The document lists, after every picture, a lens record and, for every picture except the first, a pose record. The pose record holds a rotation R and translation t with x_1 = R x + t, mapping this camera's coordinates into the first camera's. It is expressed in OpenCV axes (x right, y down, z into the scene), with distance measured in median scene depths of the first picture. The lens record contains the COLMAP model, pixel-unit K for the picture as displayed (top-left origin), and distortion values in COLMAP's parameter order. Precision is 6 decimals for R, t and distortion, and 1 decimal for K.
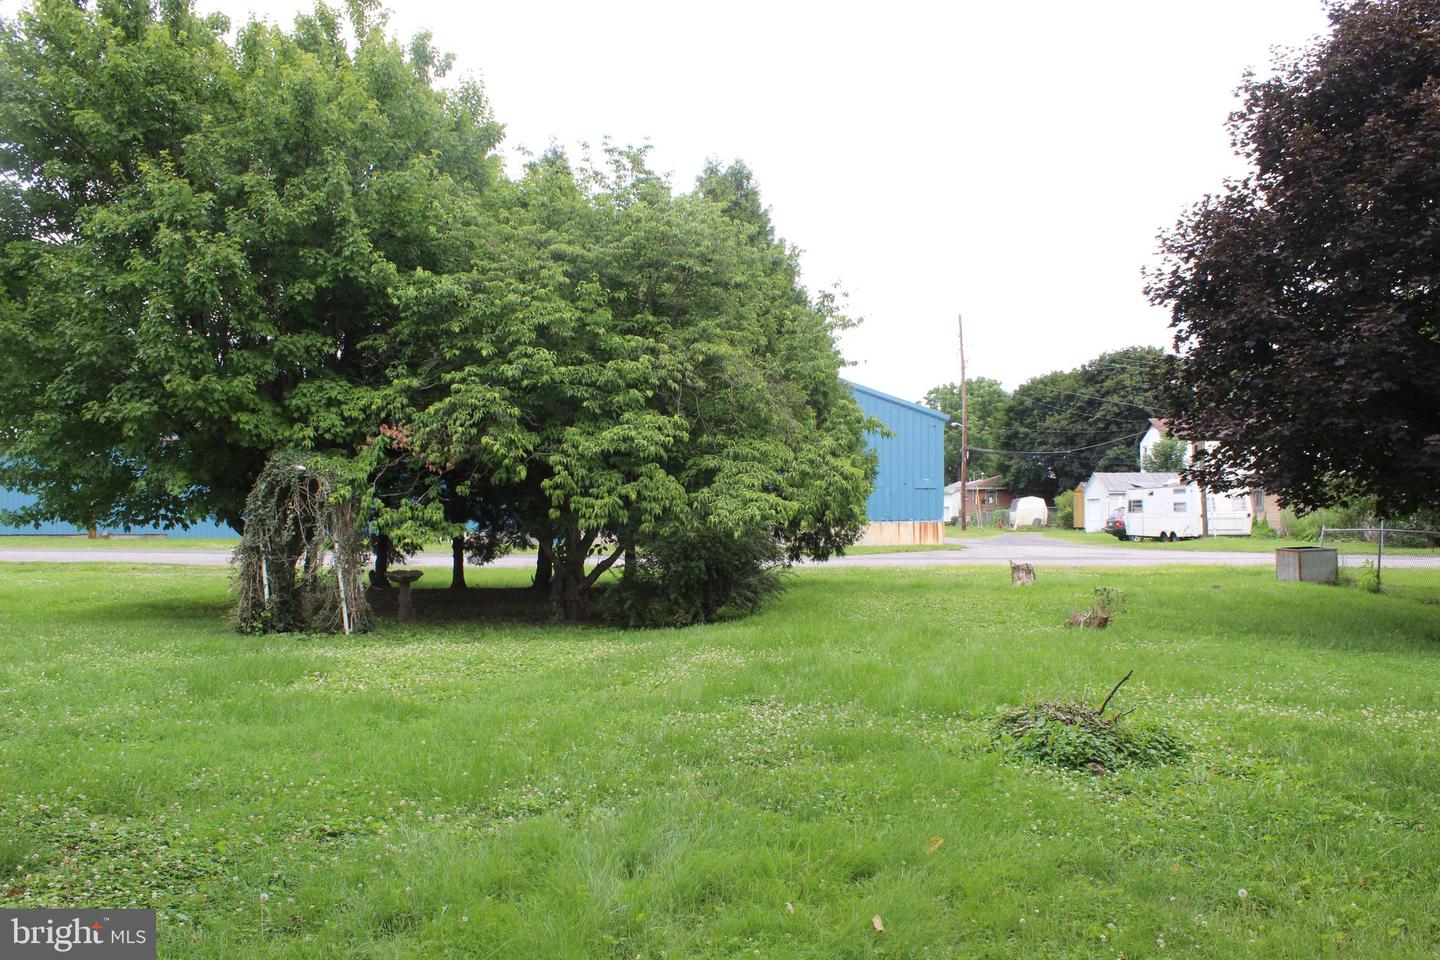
lens RADIAL K [[1196.4, 0, 720.0], [0, 1196.4, 480.0], [0, 0, 1]] dist [-0.004464, -0.001022]
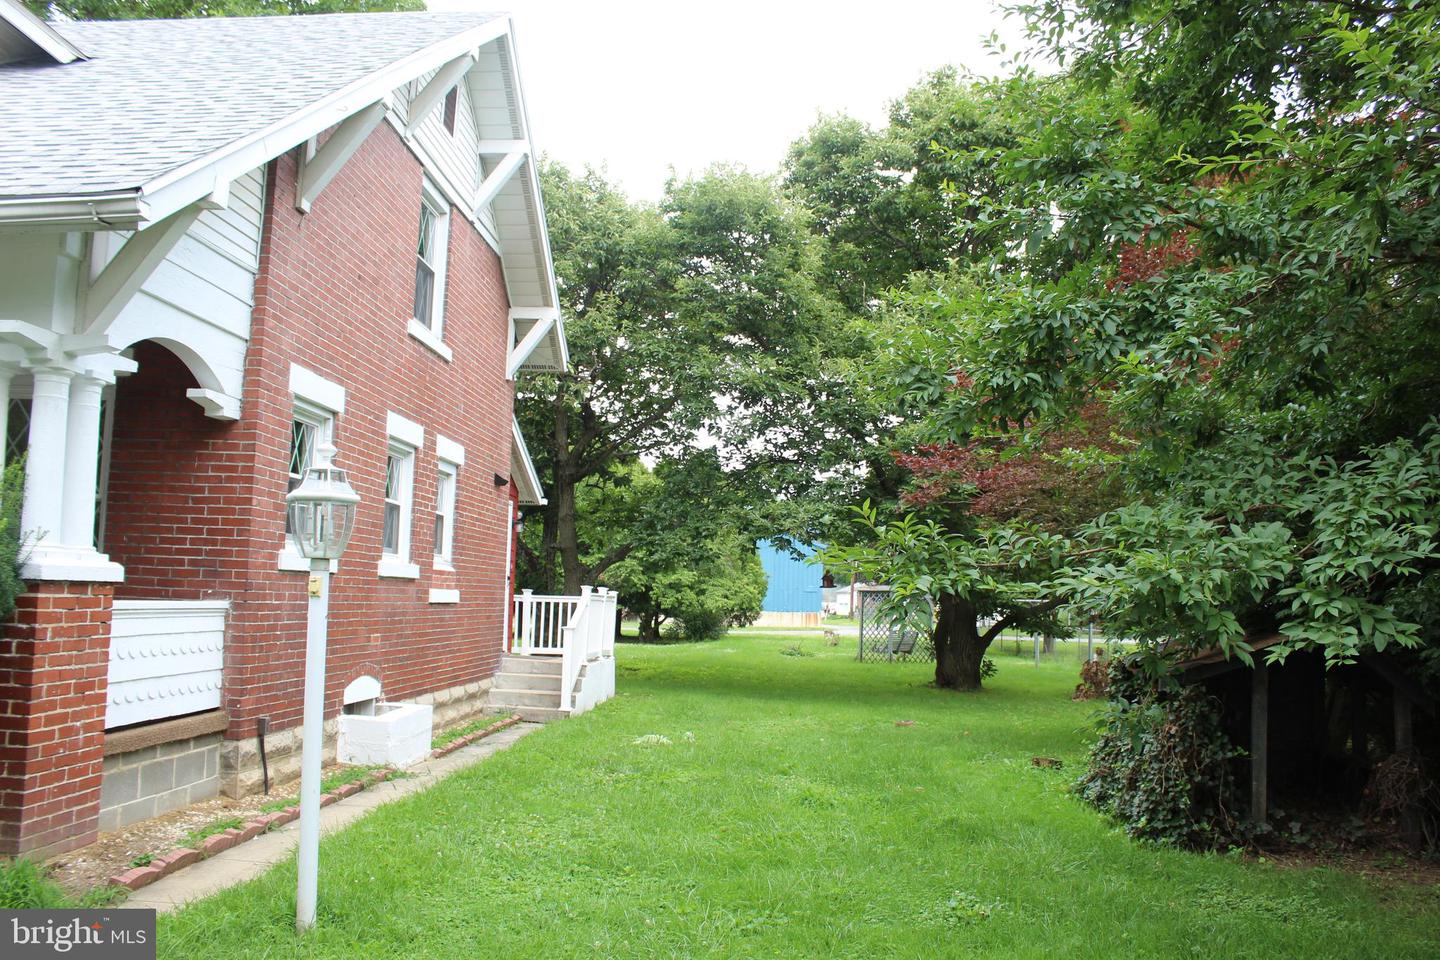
lens RADIAL K [[1196.4, 0, 720.0], [0, 1196.4, 480.0], [0, 0, 1]] dist [-0.004464, -0.001022]
pose [[0.997656, 0.033111, 0.059882, -0.151615], [-0.028516, 0.996699, -0.076010, -0.053206], [-0.062201, 0.074124, 0.995307, -1.891648]]
